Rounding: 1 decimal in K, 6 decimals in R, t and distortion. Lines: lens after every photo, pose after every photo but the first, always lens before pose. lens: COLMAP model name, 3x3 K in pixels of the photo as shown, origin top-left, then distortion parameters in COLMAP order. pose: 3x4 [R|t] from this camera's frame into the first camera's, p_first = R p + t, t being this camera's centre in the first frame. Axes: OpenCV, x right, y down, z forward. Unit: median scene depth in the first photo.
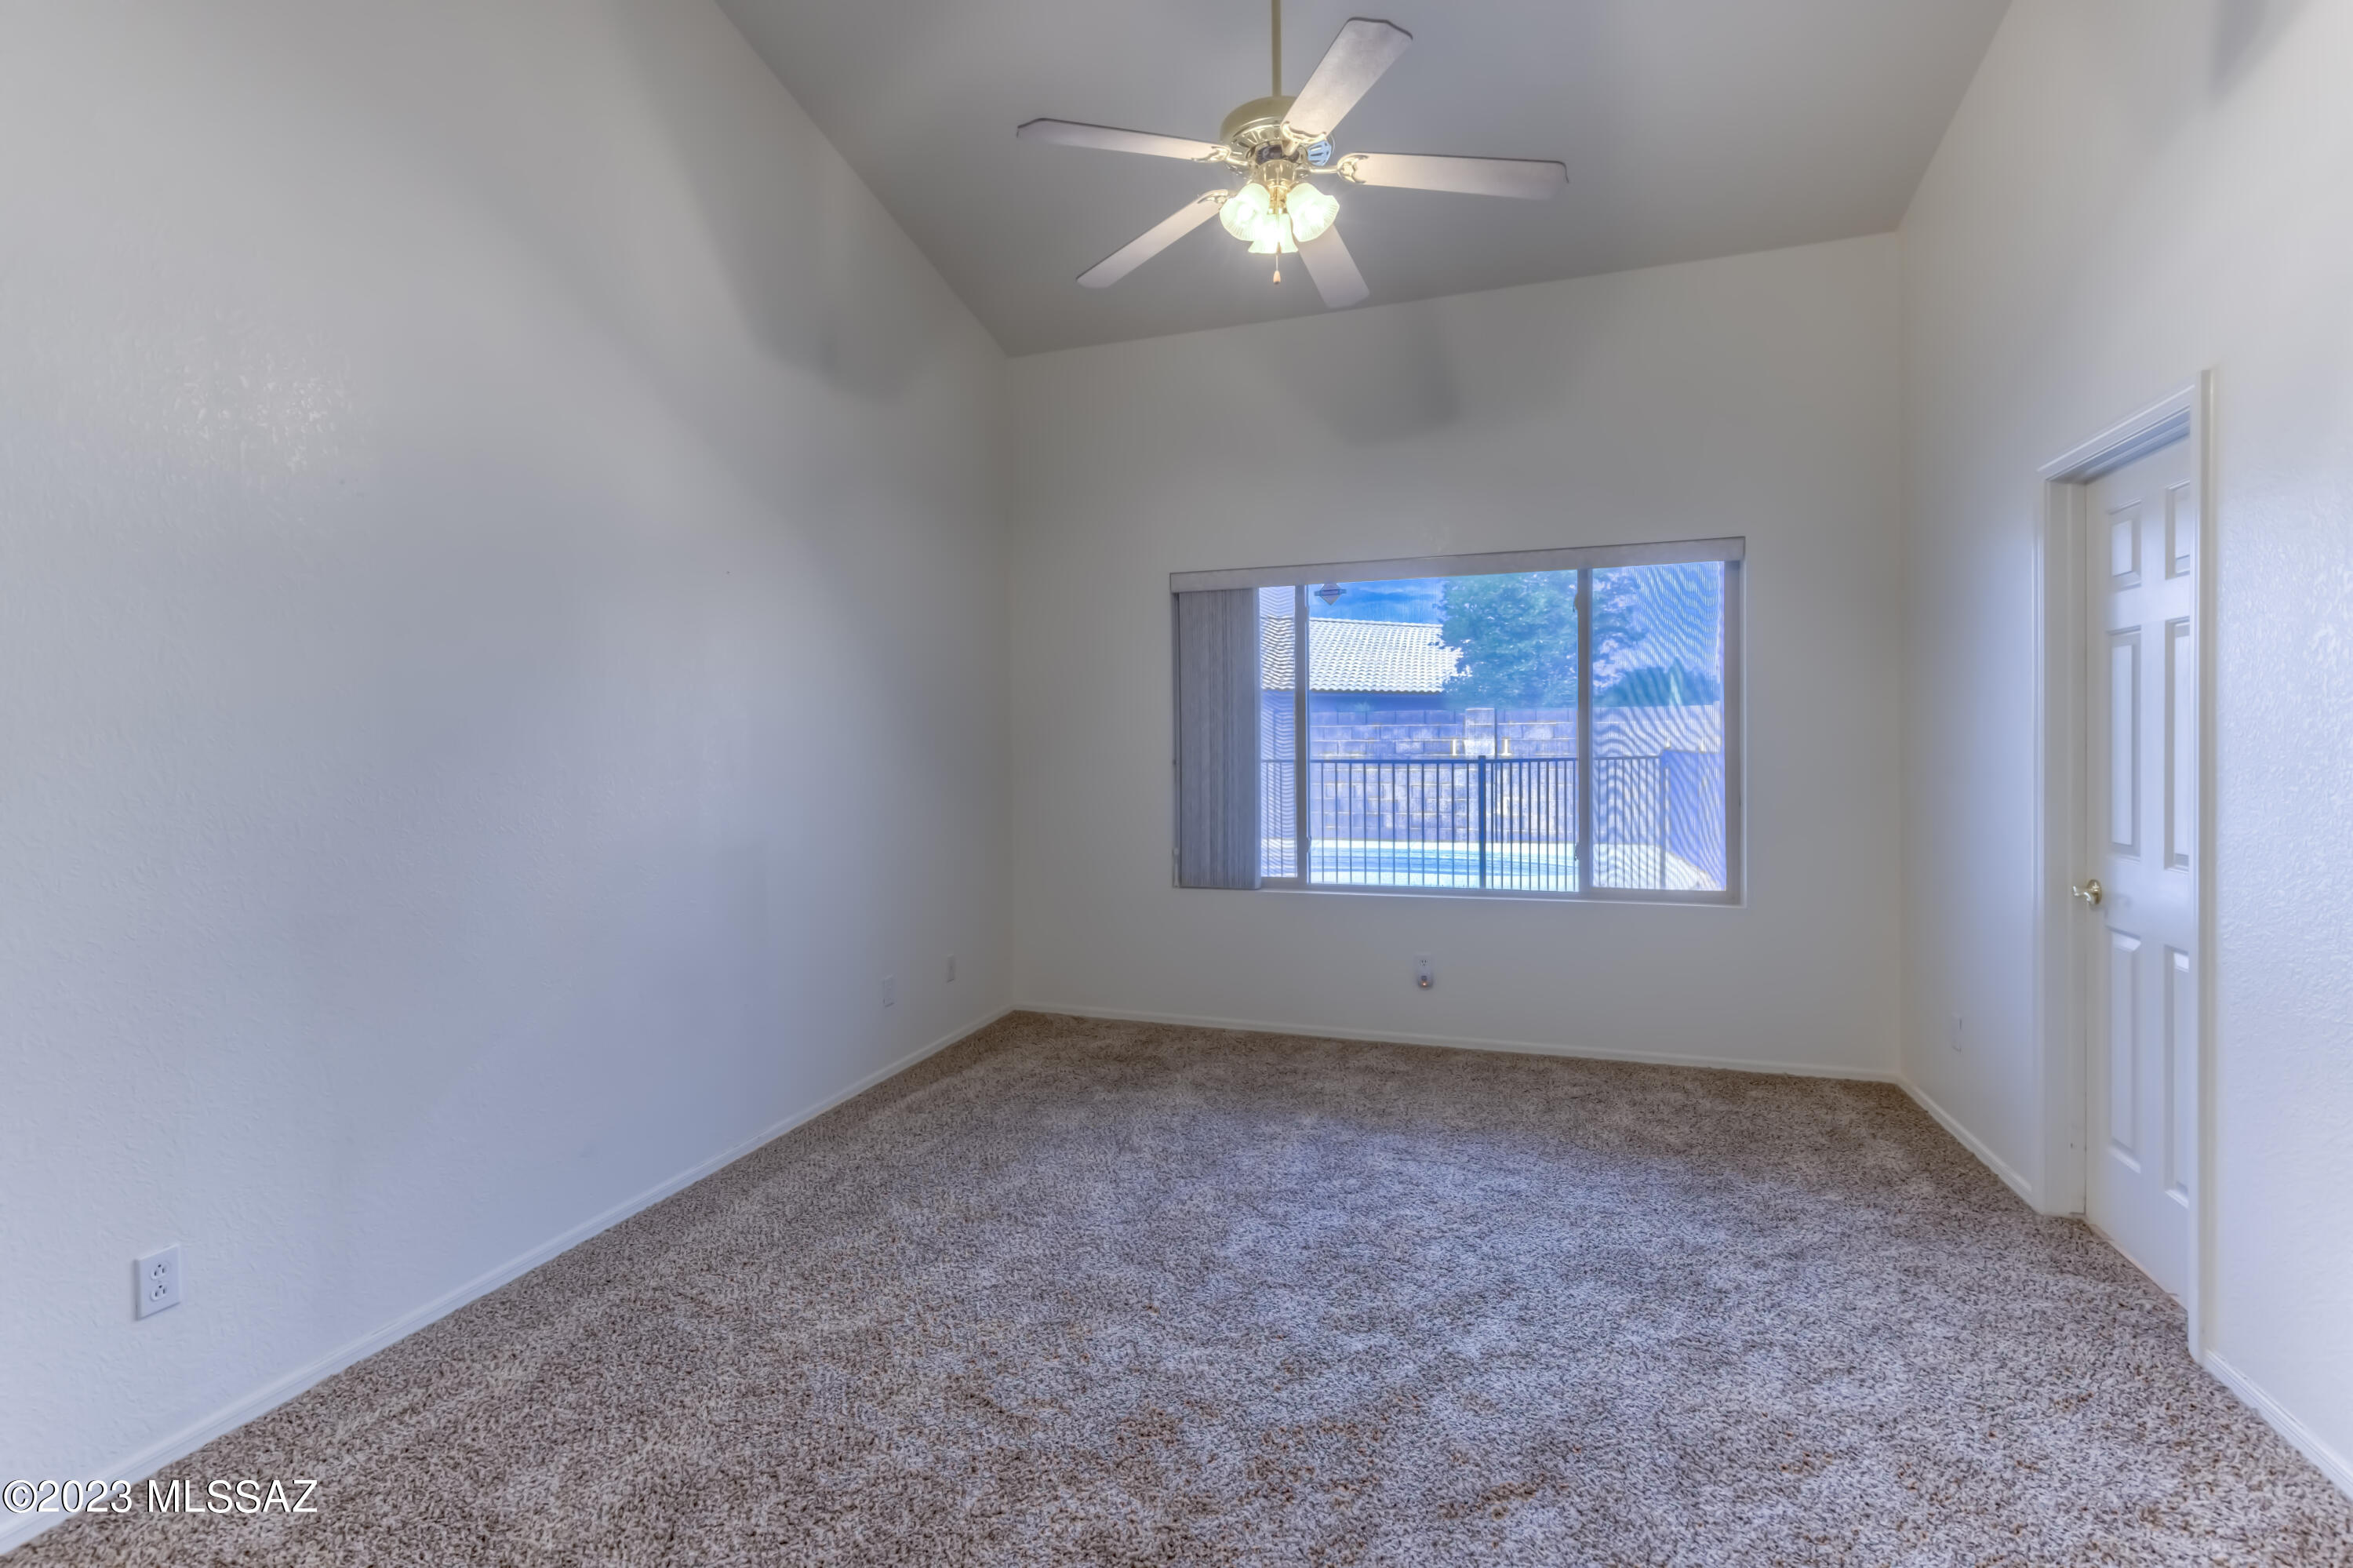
lens RADIAL K [[1102.4, 0, 1085.7], [0, 1102.4, 760.5], [0, 0, 1]] dist [0.004341, -0.001954]
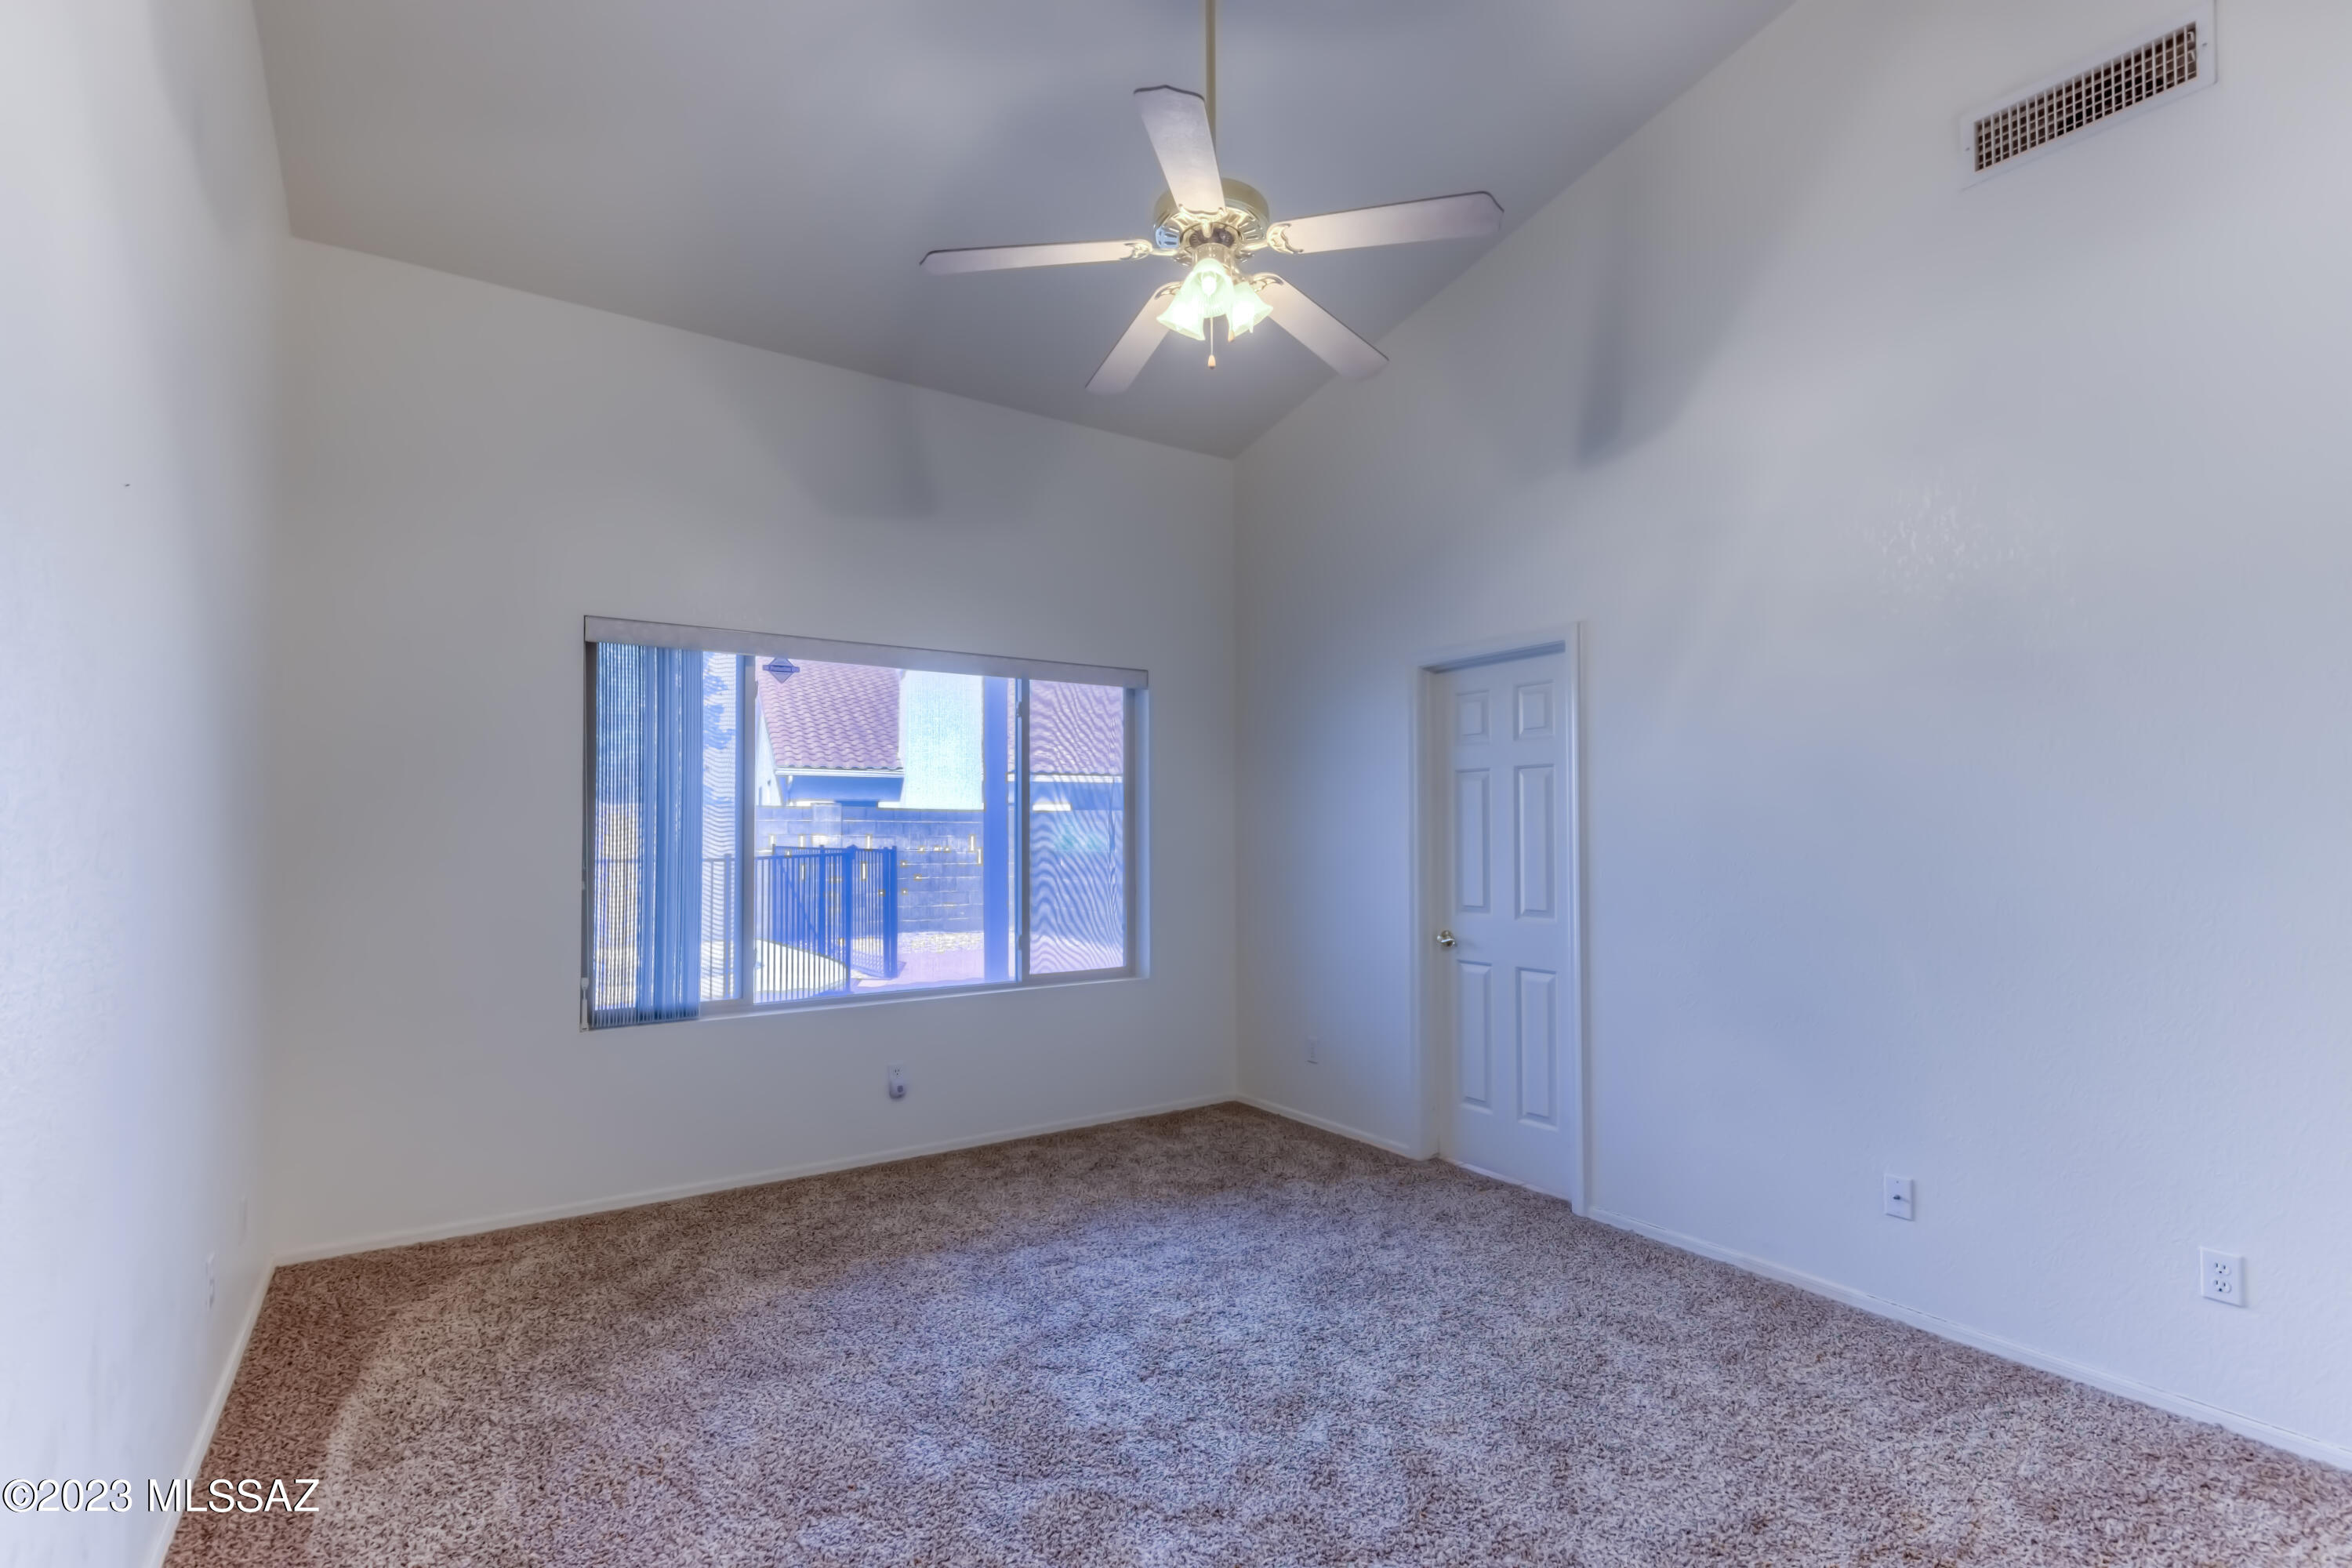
lens RADIAL K [[1101.9, 0, 1174.5], [0, 1101.9, 805.5], [0, 0, 1]] dist [0.004341, -0.001954]
pose [[0.573286, 0.029668, 0.818818, -0.393261], [0.010120, 0.999012, -0.043282, -0.001975], [-0.819292, 0.033100, 0.572420, 0.297908]]
